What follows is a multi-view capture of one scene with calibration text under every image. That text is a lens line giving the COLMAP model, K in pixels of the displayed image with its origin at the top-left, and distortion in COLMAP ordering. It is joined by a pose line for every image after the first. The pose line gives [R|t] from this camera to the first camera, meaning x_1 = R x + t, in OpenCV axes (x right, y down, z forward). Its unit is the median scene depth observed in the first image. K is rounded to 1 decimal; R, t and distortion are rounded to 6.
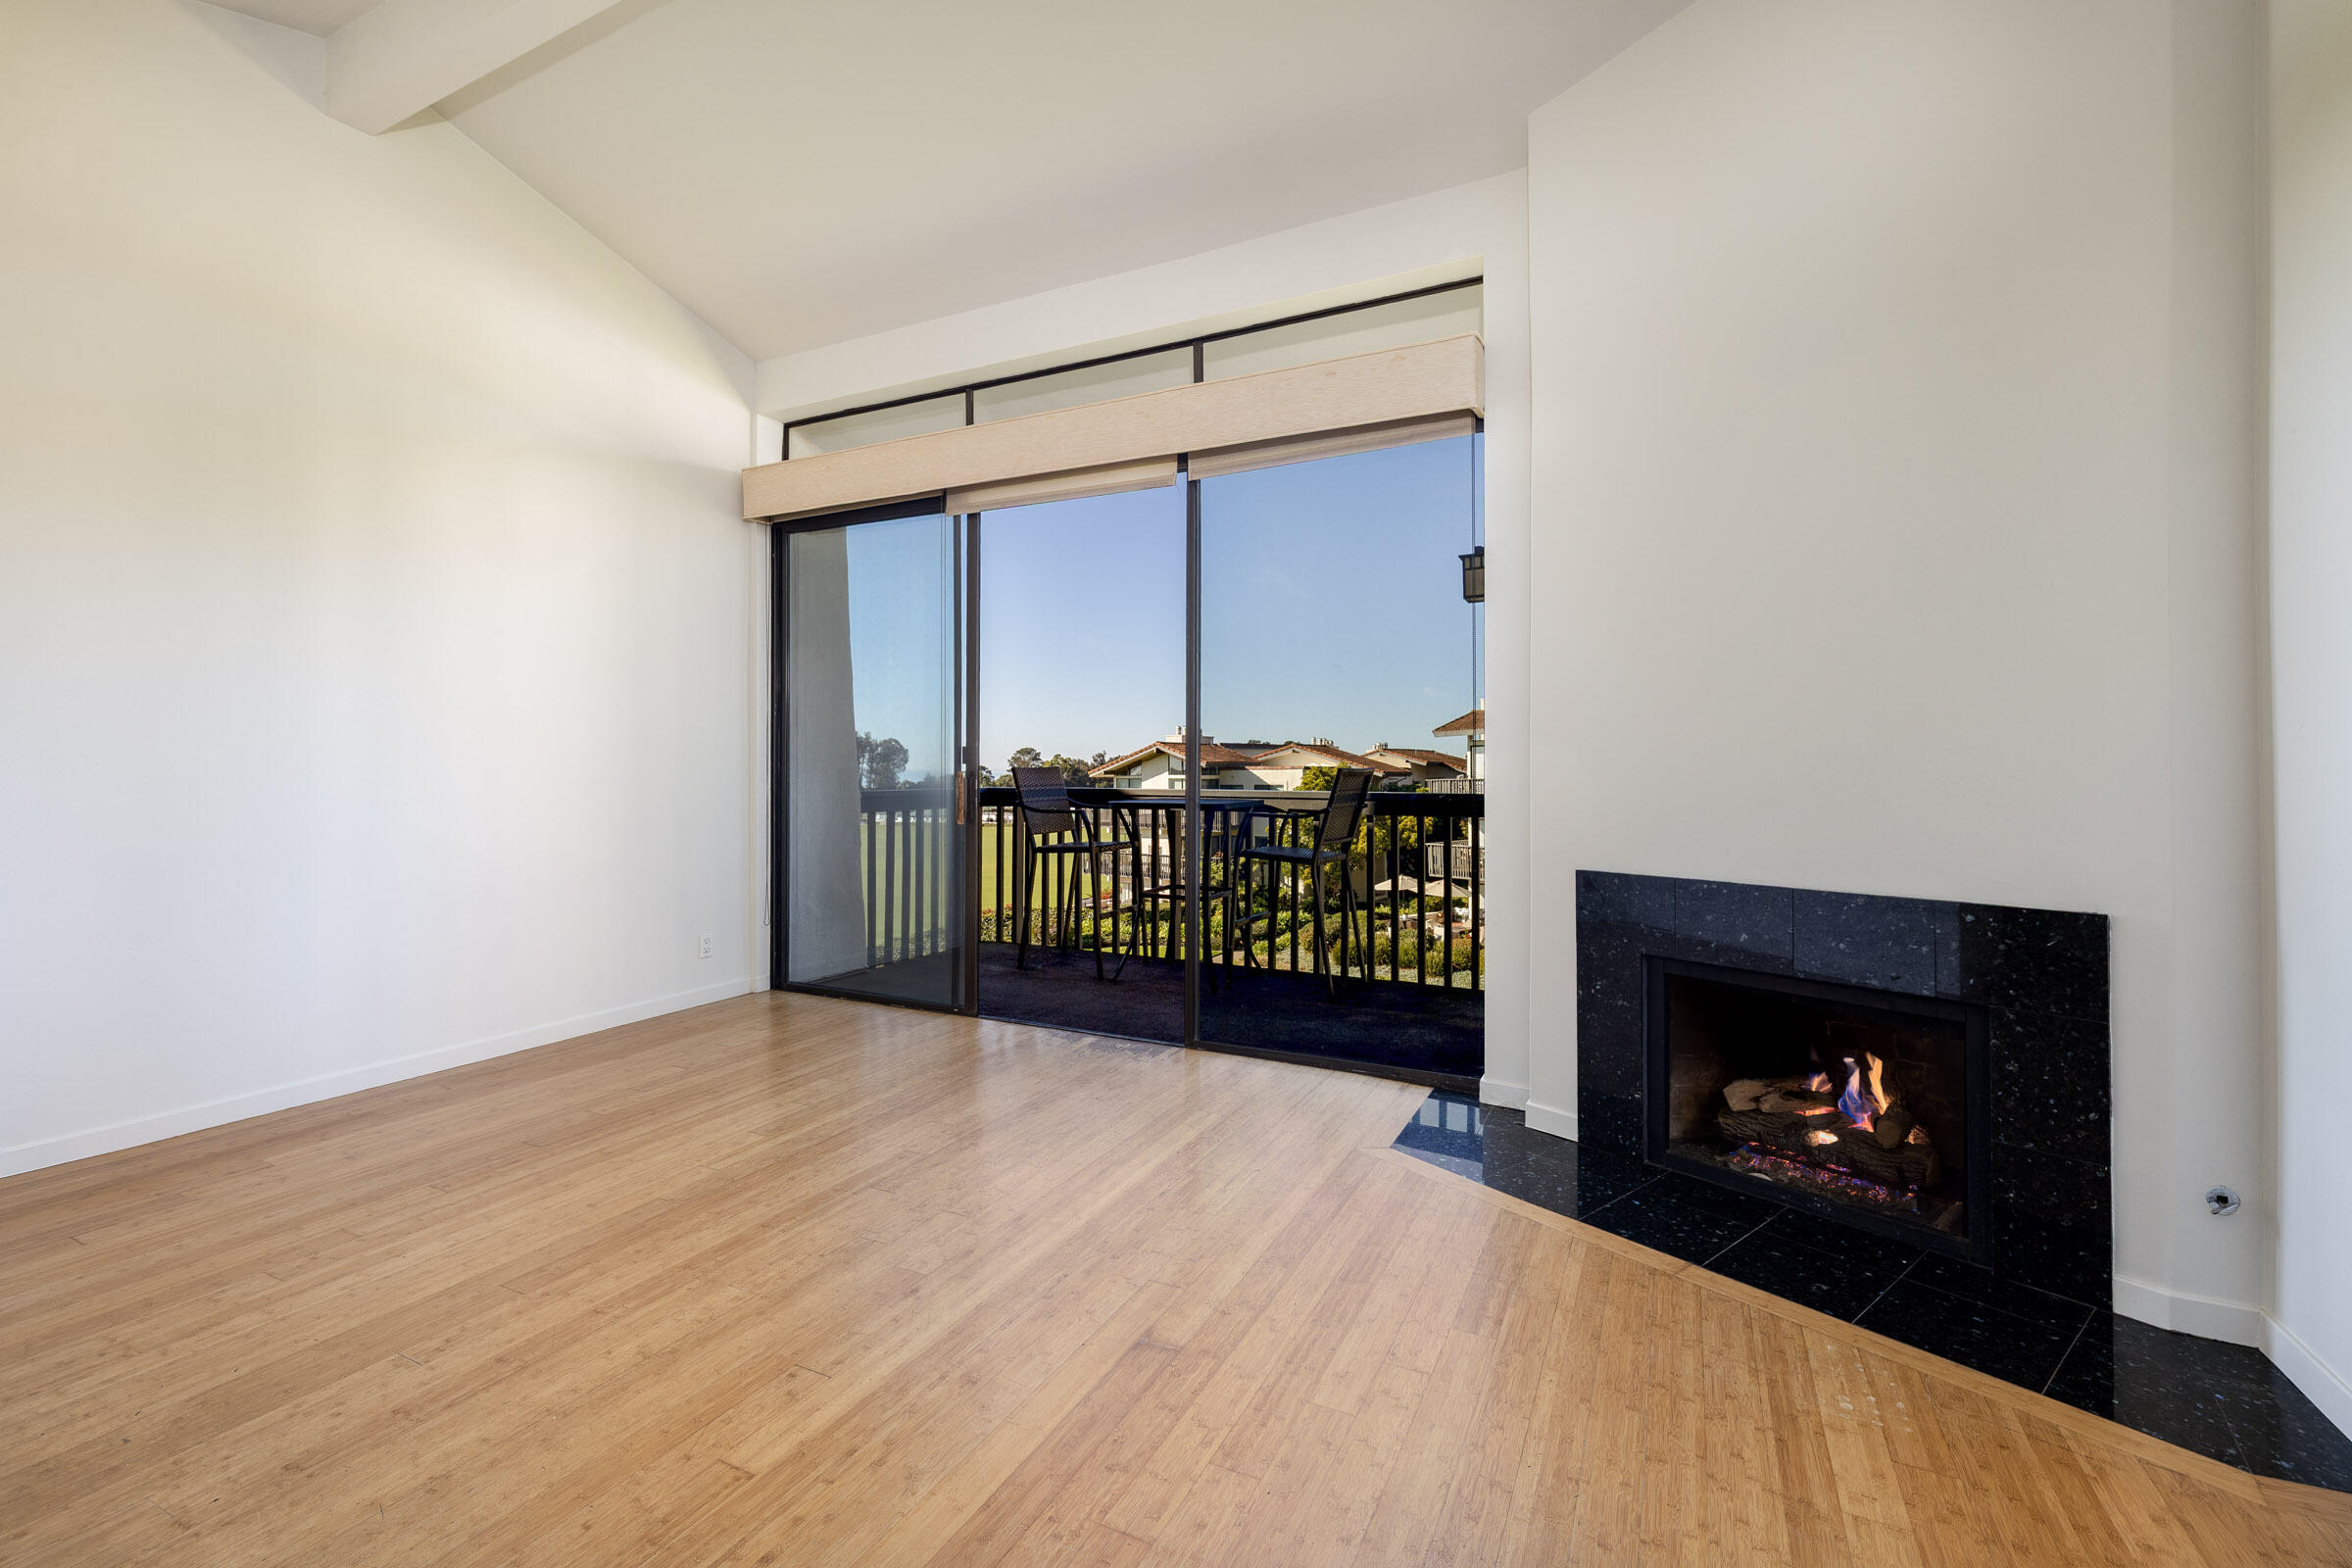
lens RADIAL K [[1003.4, 0, 1174.1], [0, 1003.4, 773.6], [0, 0, 1]] dist [-0.000976, 0.000381]
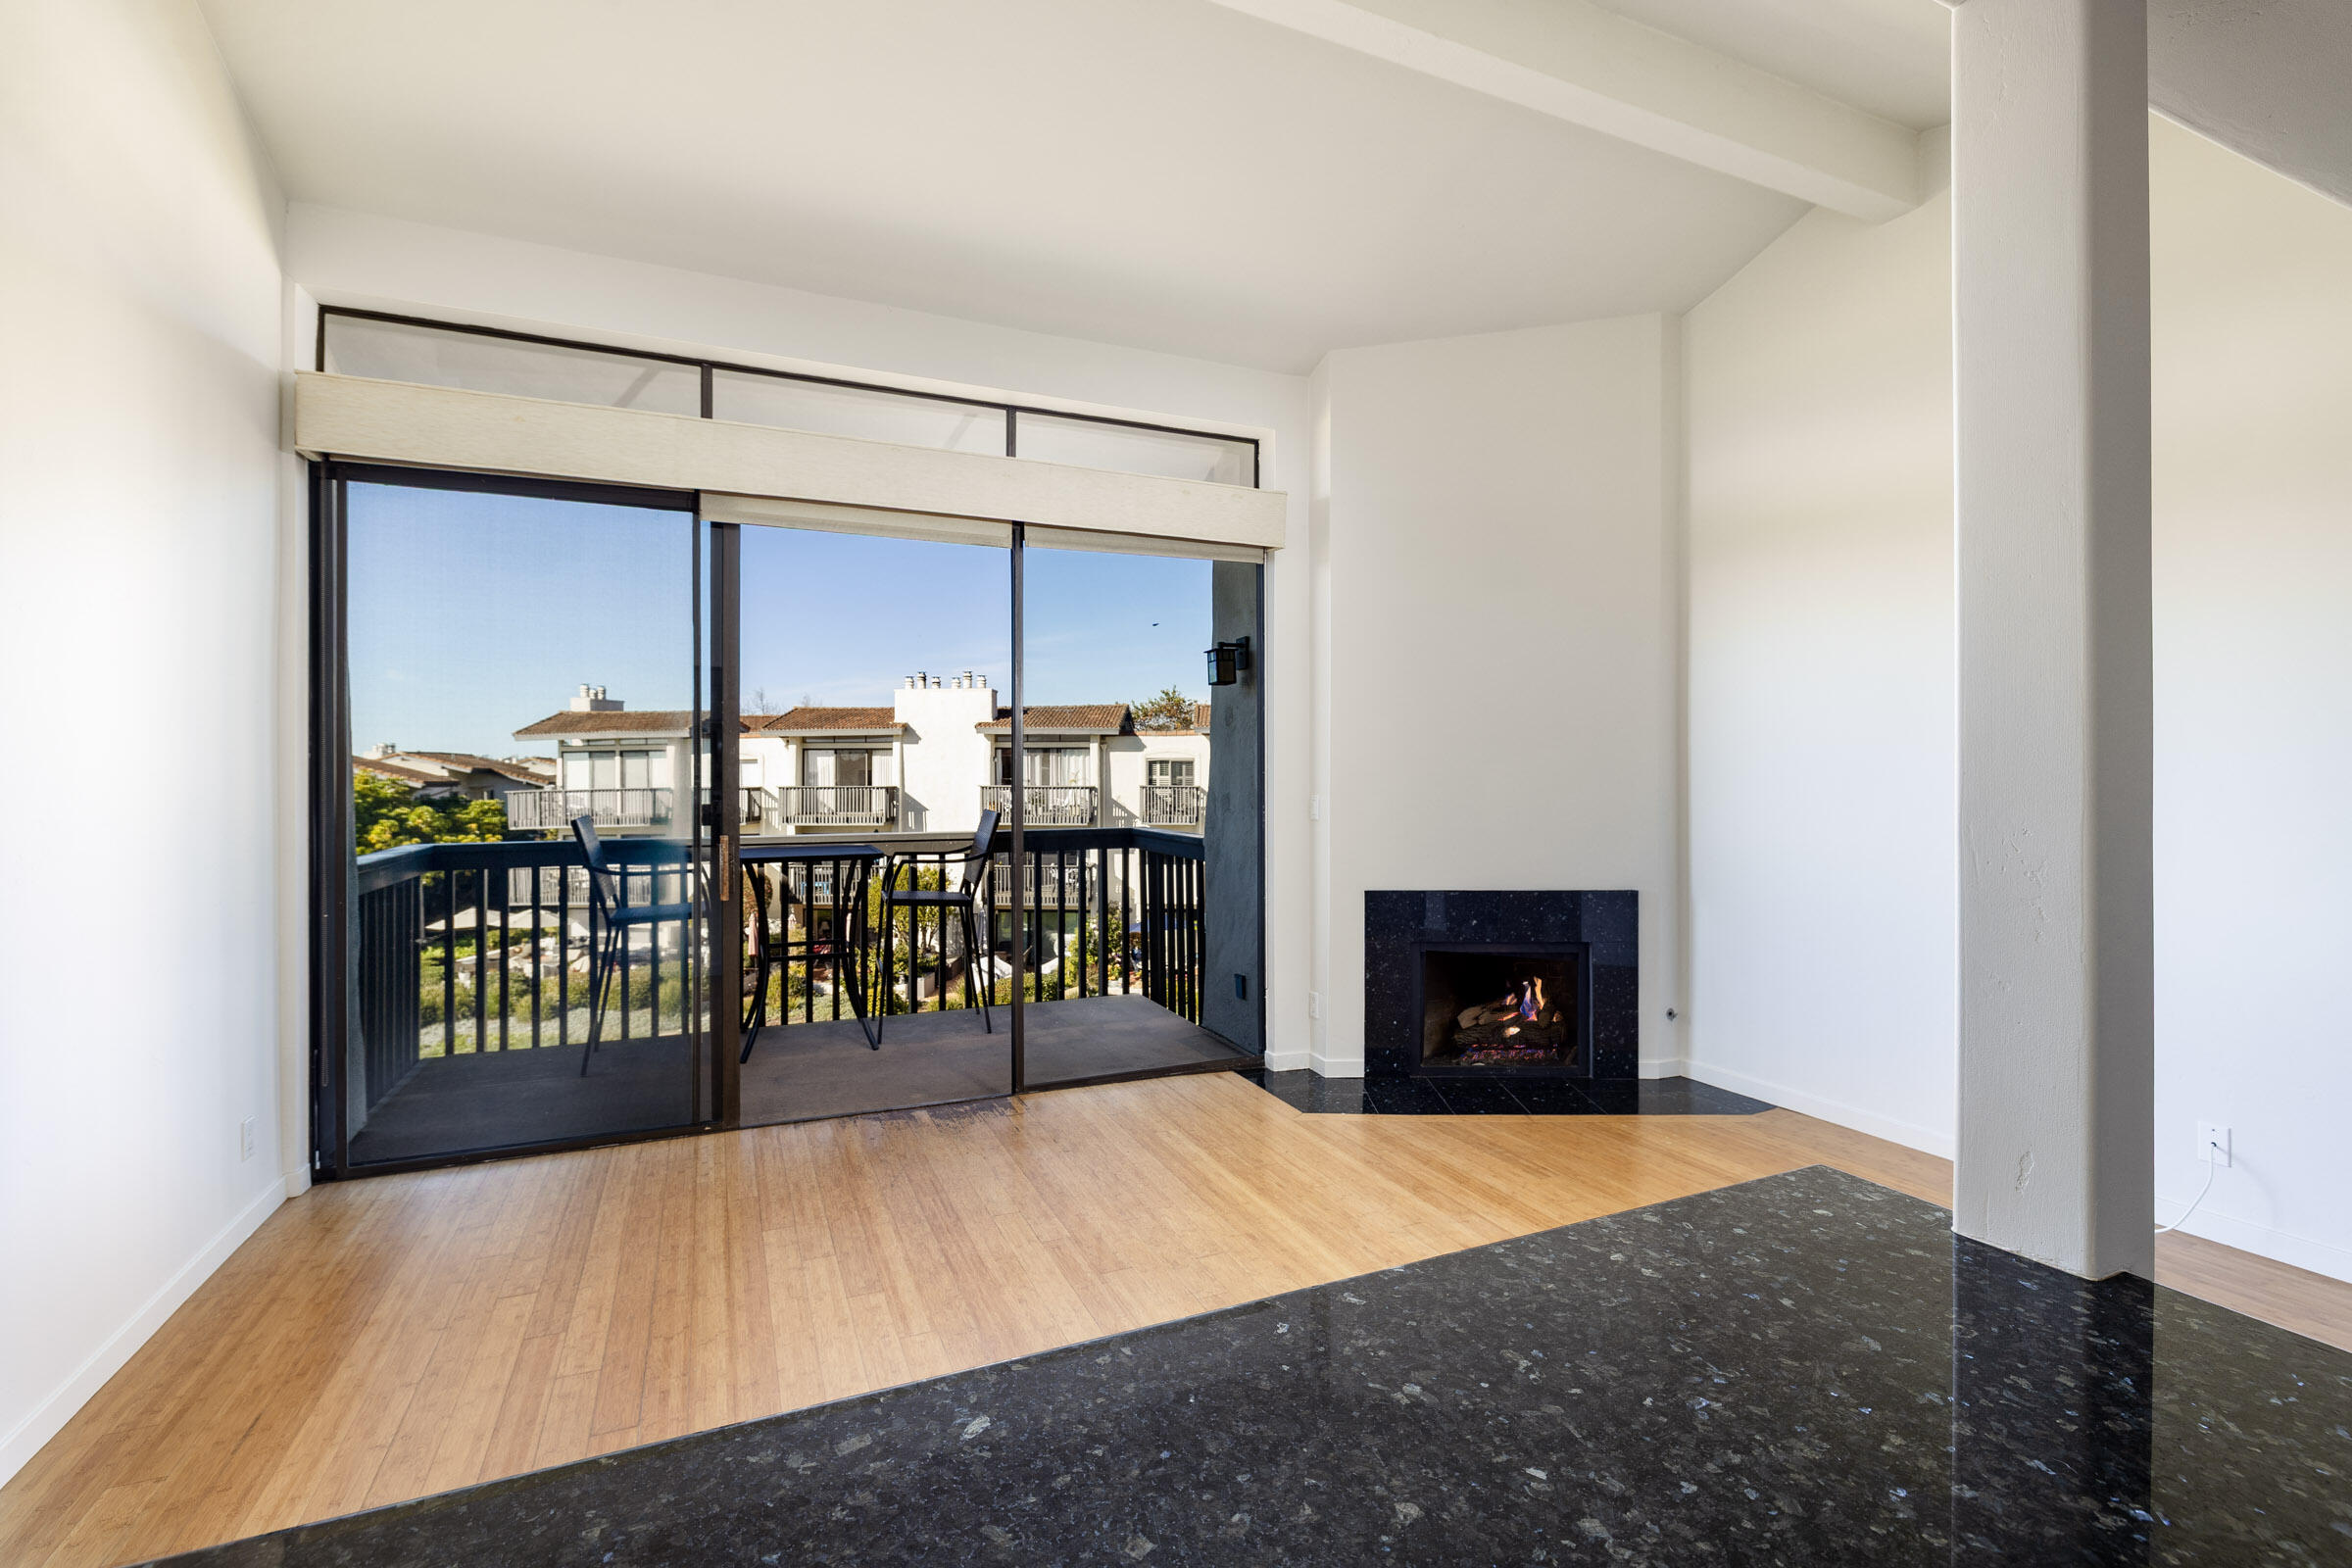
lens RADIAL K [[1048.0, 0, 1162.9], [0, 1048.0, 762.9], [0, 0, 1]] dist [-0.014907, -0.000061]
pose [[0.642405, -0.000158, 0.766365, -1.134068], [0.010169, 0.999914, -0.008318, -0.090995], [-0.766298, 0.013137, 0.642351, 0.303370]]
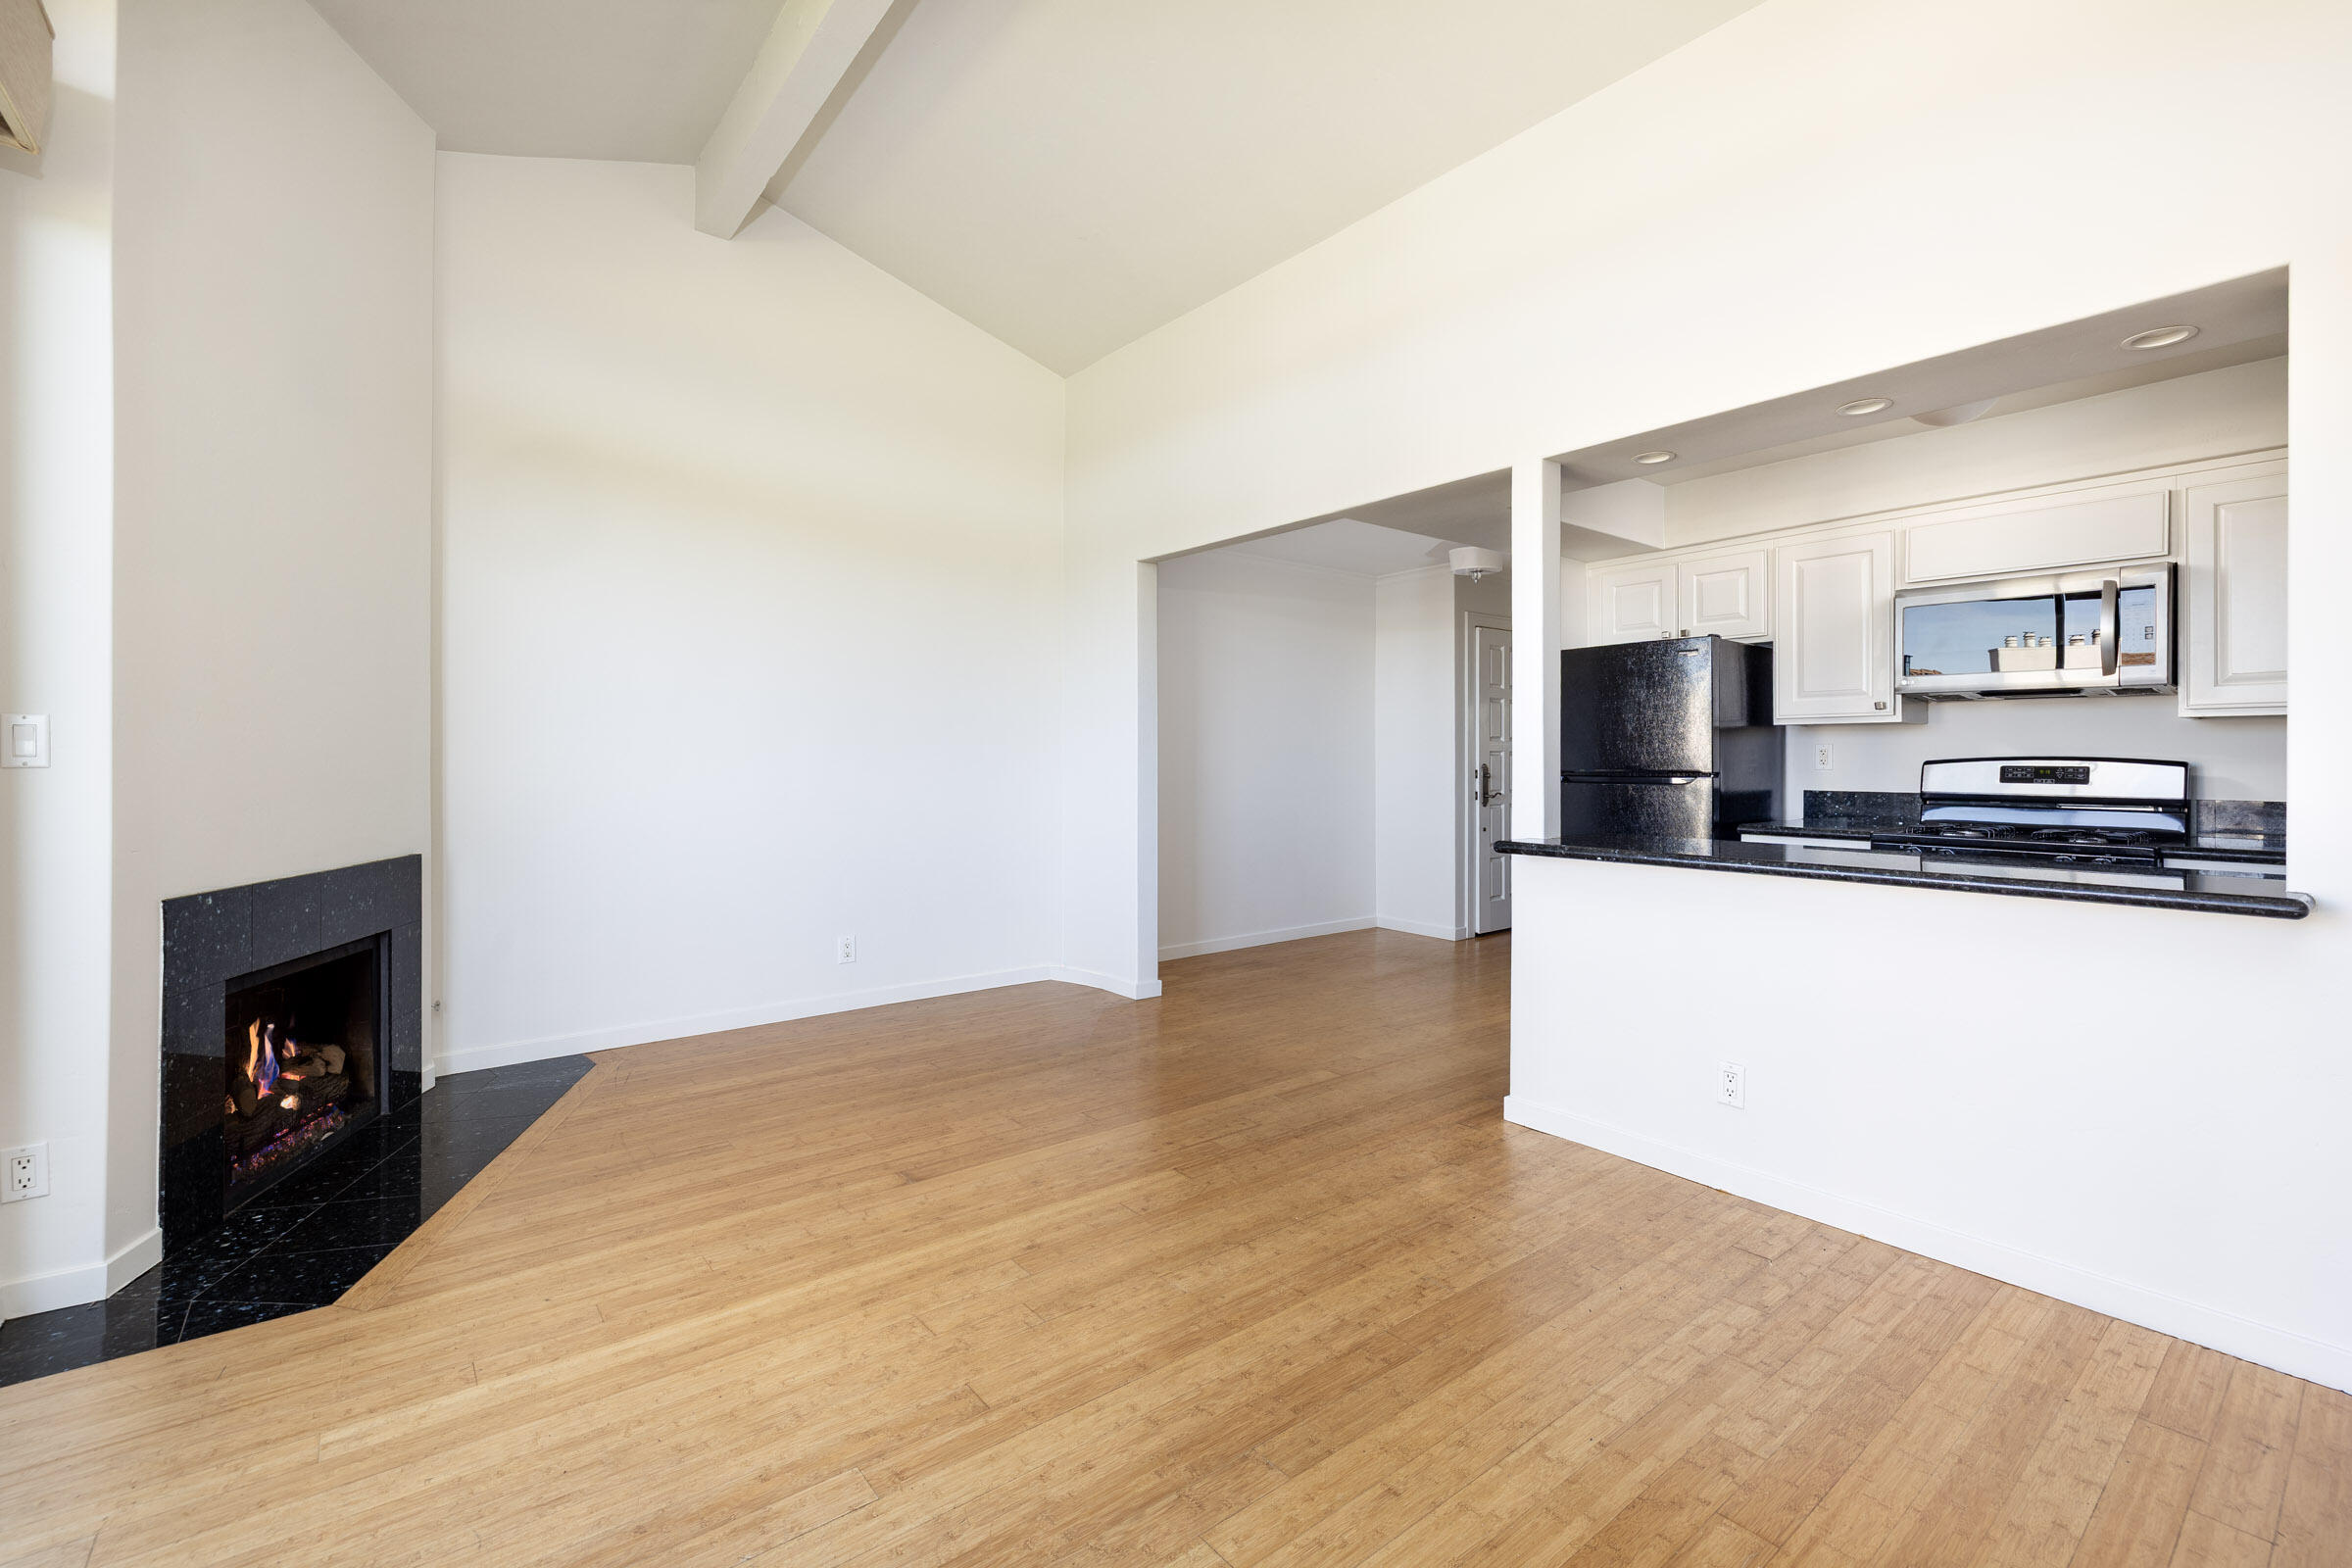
lens RADIAL K [[1003.4, 0, 1174.1], [0, 1003.4, 773.6], [0, 0, 1]] dist [-0.000976, 0.000381]
pose [[-0.908304, -0.005344, 0.418276, -0.735628], [0.002344, 0.999838, 0.017865, -0.015851], [-0.418303, 0.017207, -0.908144, 1.650189]]
